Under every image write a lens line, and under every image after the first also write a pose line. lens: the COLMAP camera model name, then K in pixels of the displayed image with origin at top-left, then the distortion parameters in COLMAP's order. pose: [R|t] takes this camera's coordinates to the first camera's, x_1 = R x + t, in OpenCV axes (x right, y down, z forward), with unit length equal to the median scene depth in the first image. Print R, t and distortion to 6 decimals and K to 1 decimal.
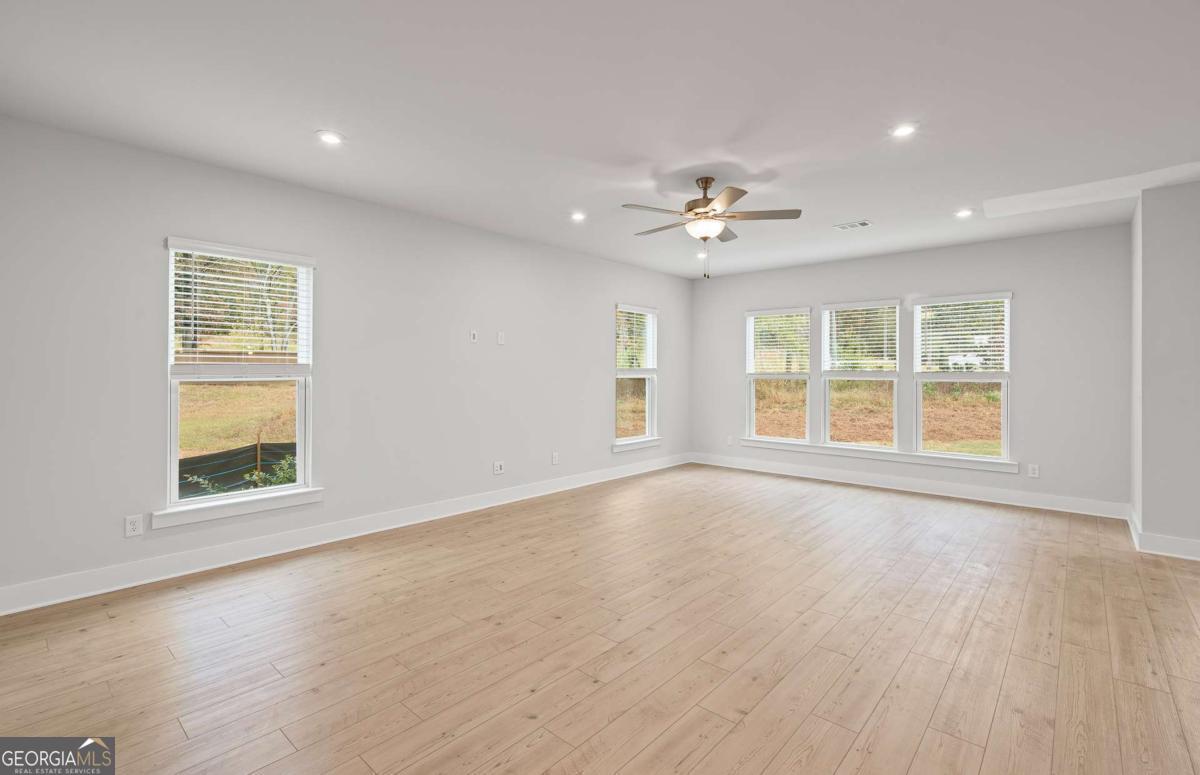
lens RADIAL K [[550.7, 0, 601.9], [0, 550.7, 371.3], [0, 0, 1]] dist [0.008049, 0.000253]
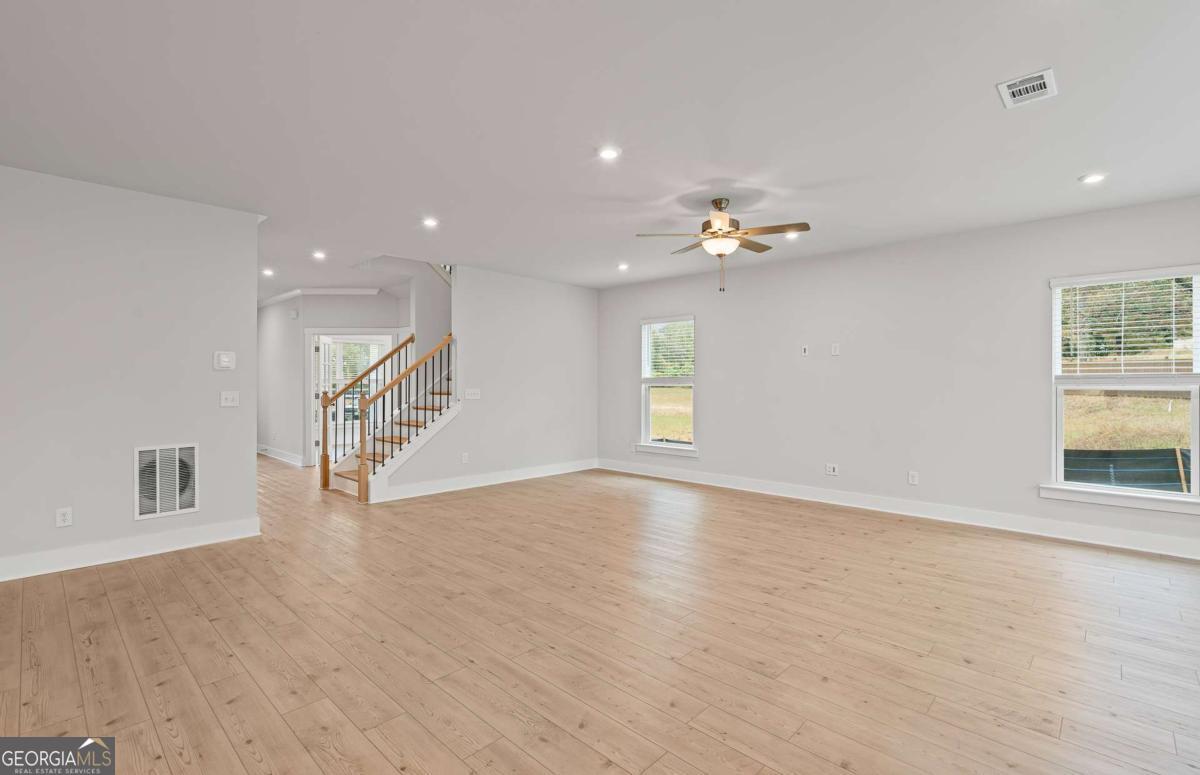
lens RADIAL K [[564.0, 0, 600.0], [0, 564.0, 387.5], [0, 0, 1]] dist [-0.002264, -0.000412]
pose [[-0.057993, 0.004272, -0.998308, 1.314893], [-0.001083, 0.999990, 0.004342, 0.012078], [0.998316, 0.001333, -0.057988, 0.840108]]
